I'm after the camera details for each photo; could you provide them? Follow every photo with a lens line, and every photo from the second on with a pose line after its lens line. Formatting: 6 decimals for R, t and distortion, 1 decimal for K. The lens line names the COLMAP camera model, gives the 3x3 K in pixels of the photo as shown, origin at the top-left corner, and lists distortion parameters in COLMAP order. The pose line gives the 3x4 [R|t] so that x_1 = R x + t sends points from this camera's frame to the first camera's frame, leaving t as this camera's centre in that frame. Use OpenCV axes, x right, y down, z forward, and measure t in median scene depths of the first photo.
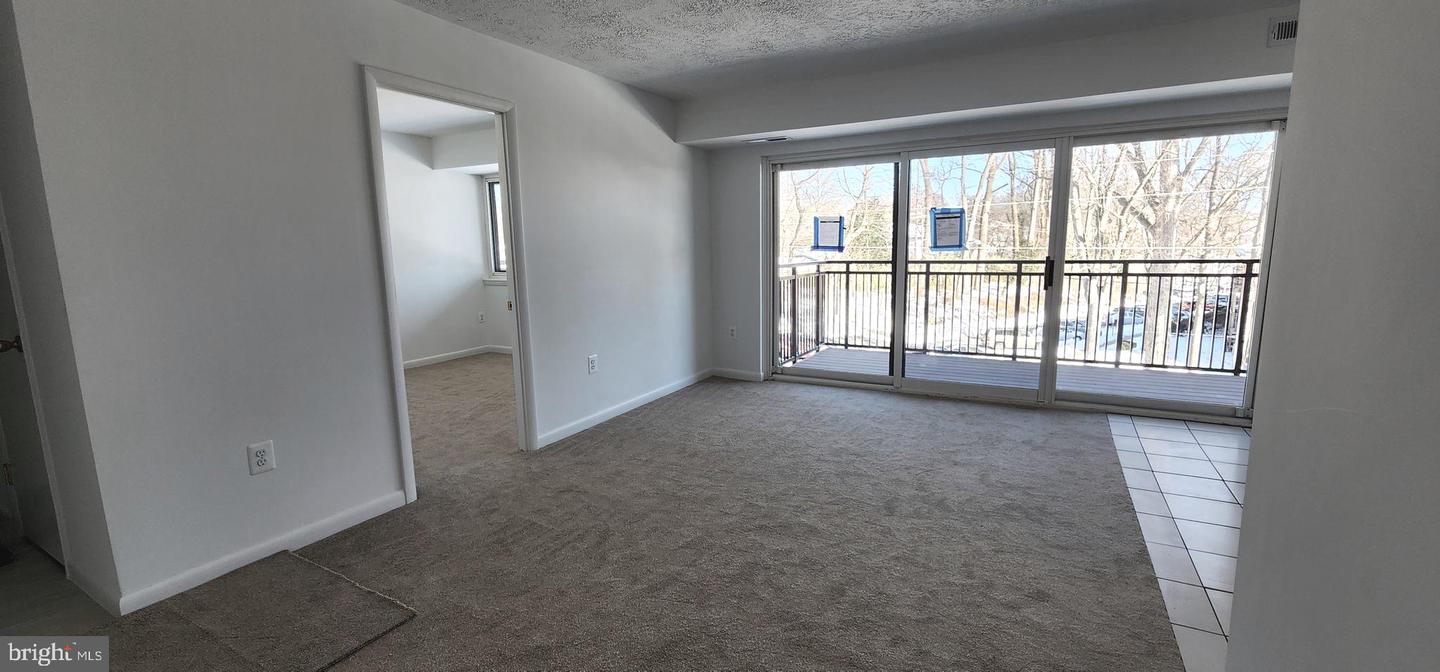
lens RADIAL K [[591.1, 0, 724.2], [0, 591.1, 336.0], [0, 0, 1]] dist [-0.000451, 0.000269]
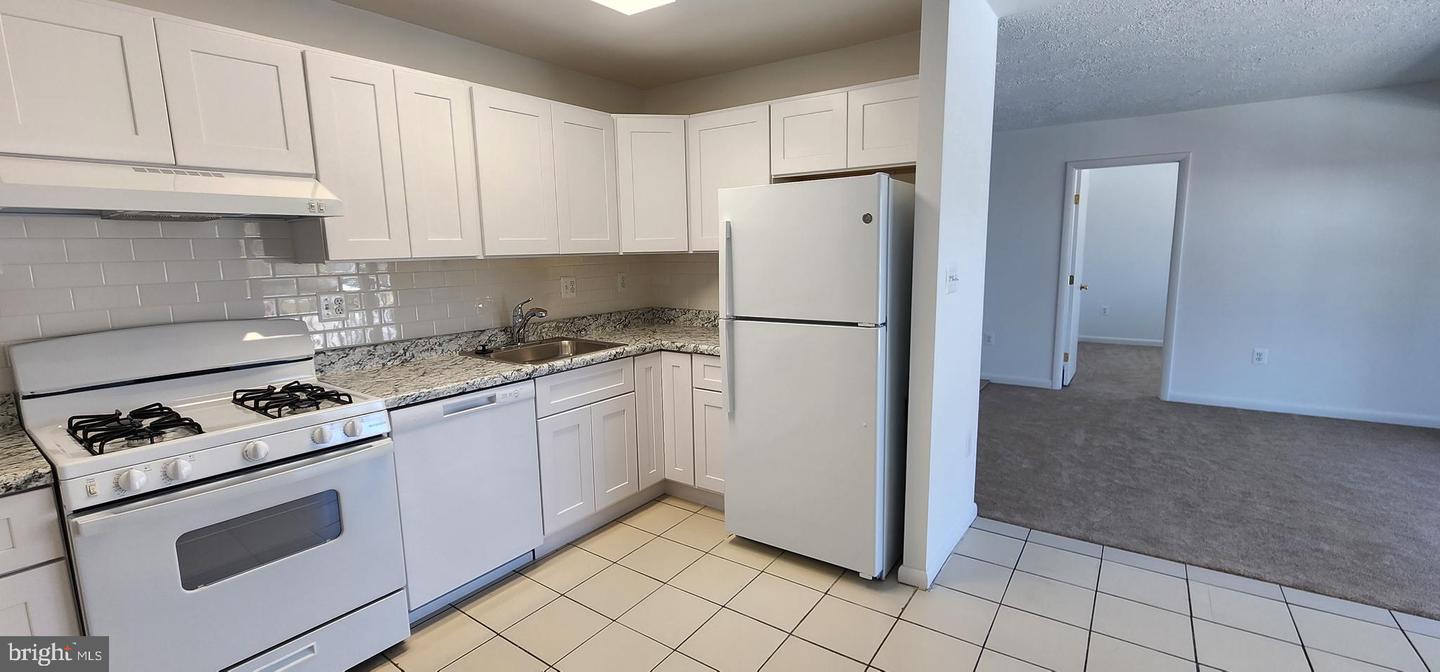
lens RADIAL K [[593.1, 0, 724.1], [0, 593.1, 335.6], [0, 0, 1]] dist [0.000098, 0.000452]
pose [[-0.110606, 0.166363, -0.979842, 0.921455], [-0.134114, 0.974375, 0.180574, -0.055233], [0.984774, 0.151383, -0.085460, 0.070497]]
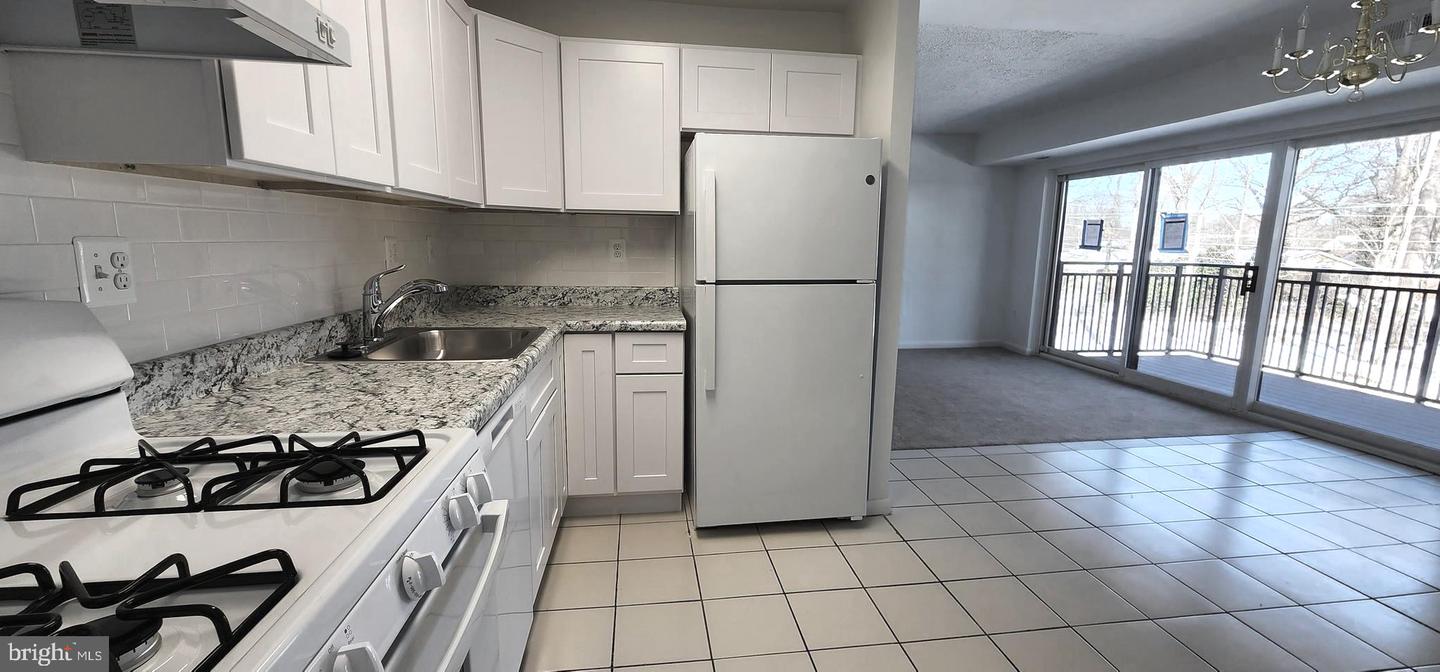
lens RADIAL K [[591.1, 0, 724.2], [0, 591.1, 336.0], [0, 0, 1]] dist [-0.000451, 0.000269]
pose [[0.597028, 0.154272, -0.787247, 0.765094], [-0.146417, 0.985806, 0.082143, 0.034035], [0.788746, 0.066225, 0.611142, -0.276935]]
